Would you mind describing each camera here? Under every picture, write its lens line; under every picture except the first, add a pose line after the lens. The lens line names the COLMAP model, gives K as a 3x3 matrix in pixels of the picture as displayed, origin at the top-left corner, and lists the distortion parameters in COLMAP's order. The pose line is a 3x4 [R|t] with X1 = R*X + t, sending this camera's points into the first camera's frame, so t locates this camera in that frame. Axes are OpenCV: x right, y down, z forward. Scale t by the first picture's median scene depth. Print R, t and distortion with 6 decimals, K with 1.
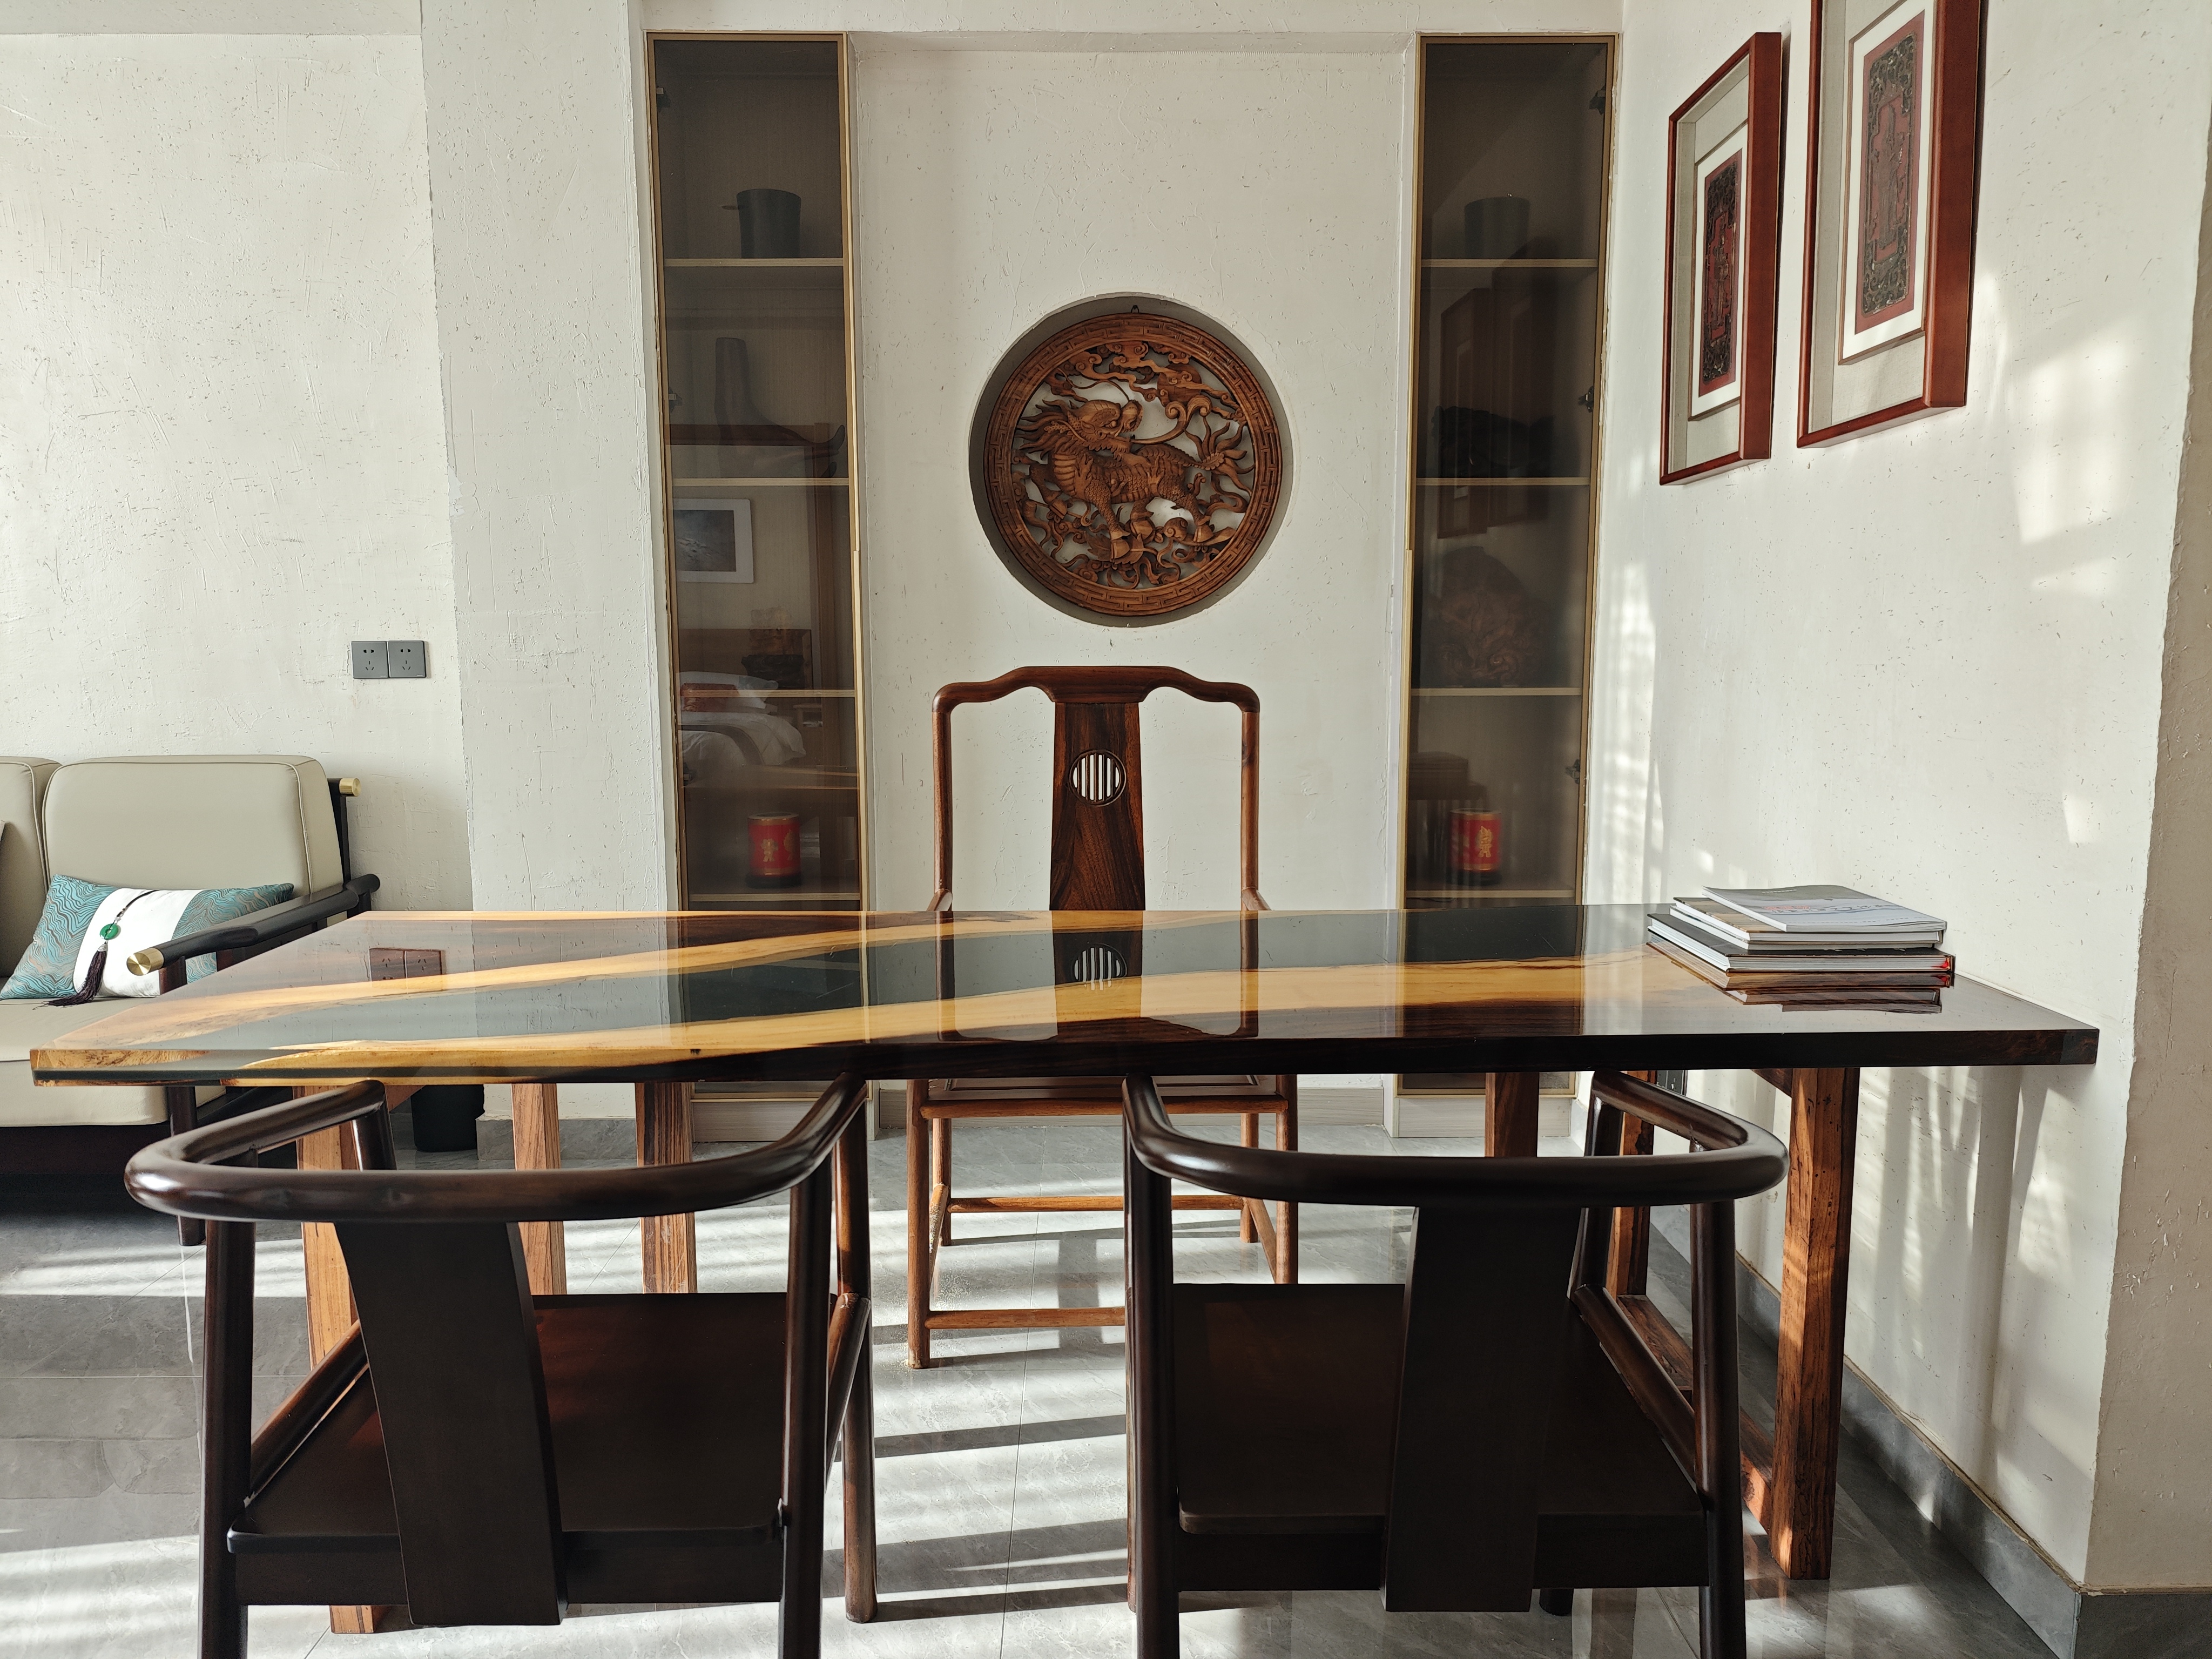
lens RADIAL K [[1477.9, 0, 1108.0], [0, 1477.9, 819.5], [0, 0, 1]] dist [0.004367, -0.023900]
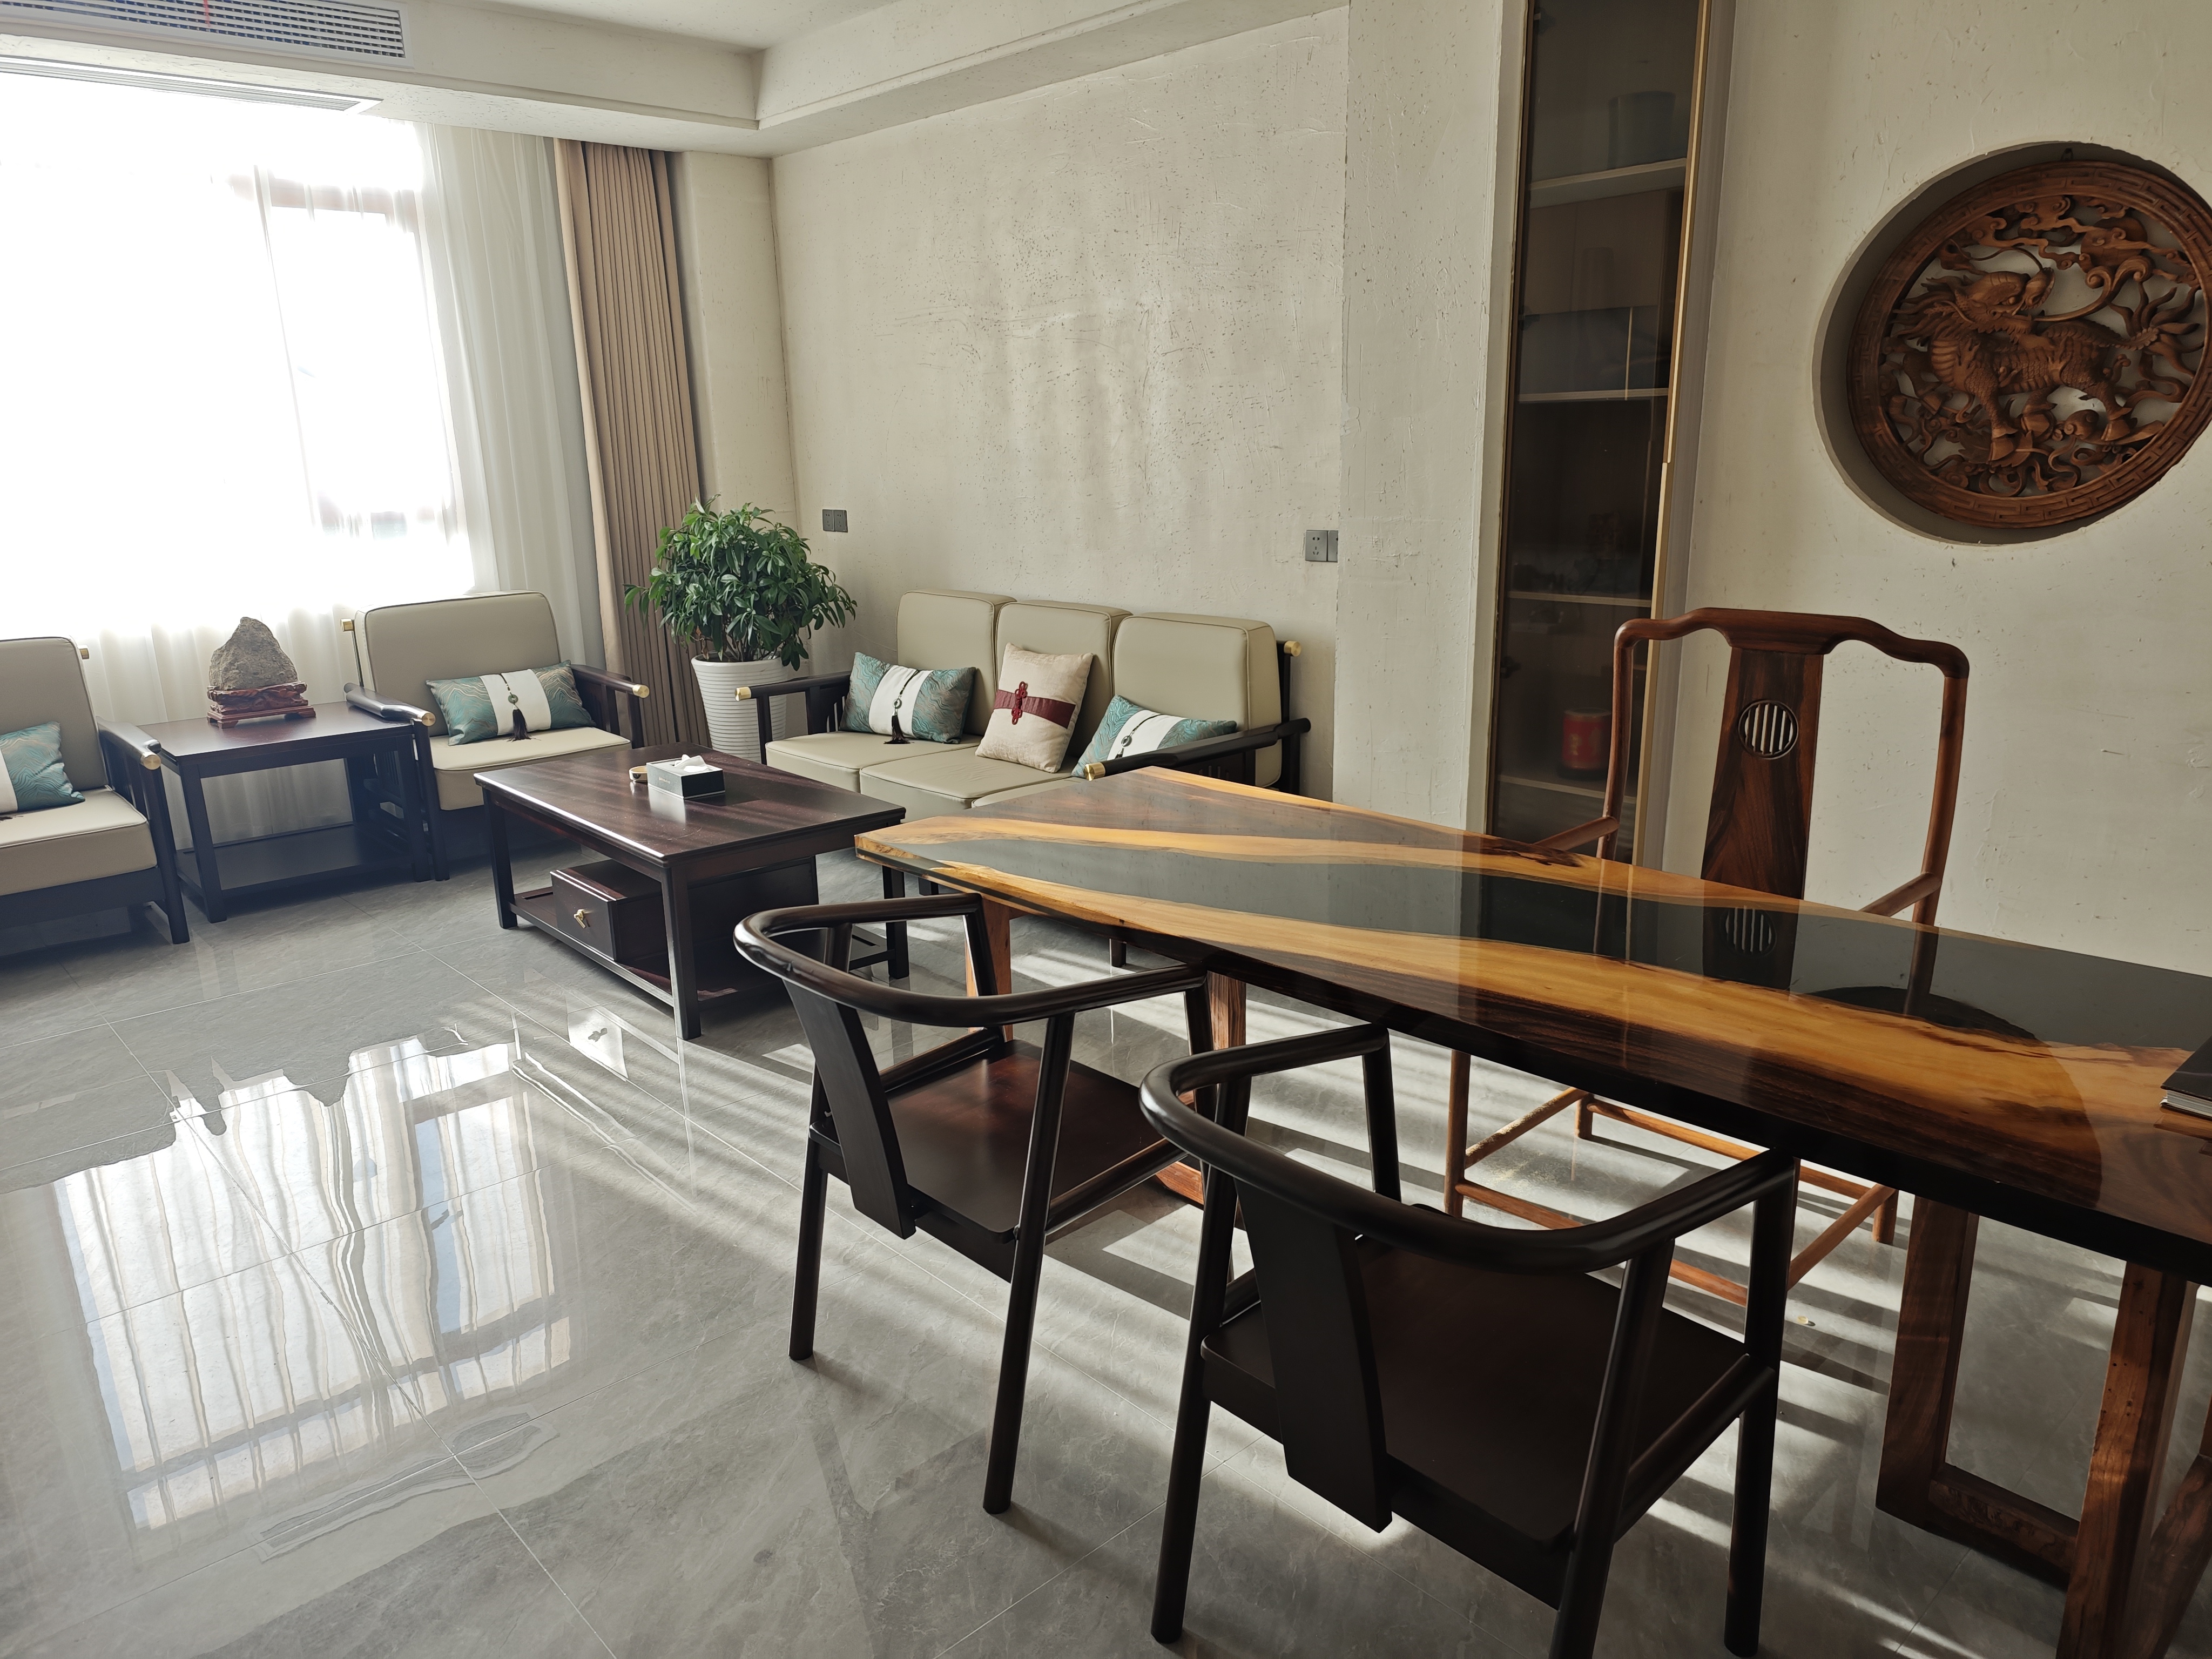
lens RADIAL K [[1477.9, 0, 1094.1], [0, 1477.9, 843.0], [0, 0, 1]] dist [0.004367, -0.023900]
pose [[0.665077, 0.183411, -0.723902, 0.322208], [-0.071382, 0.980545, 0.182854, -0.078398], [0.743356, -0.069938, 0.665230, 0.021824]]
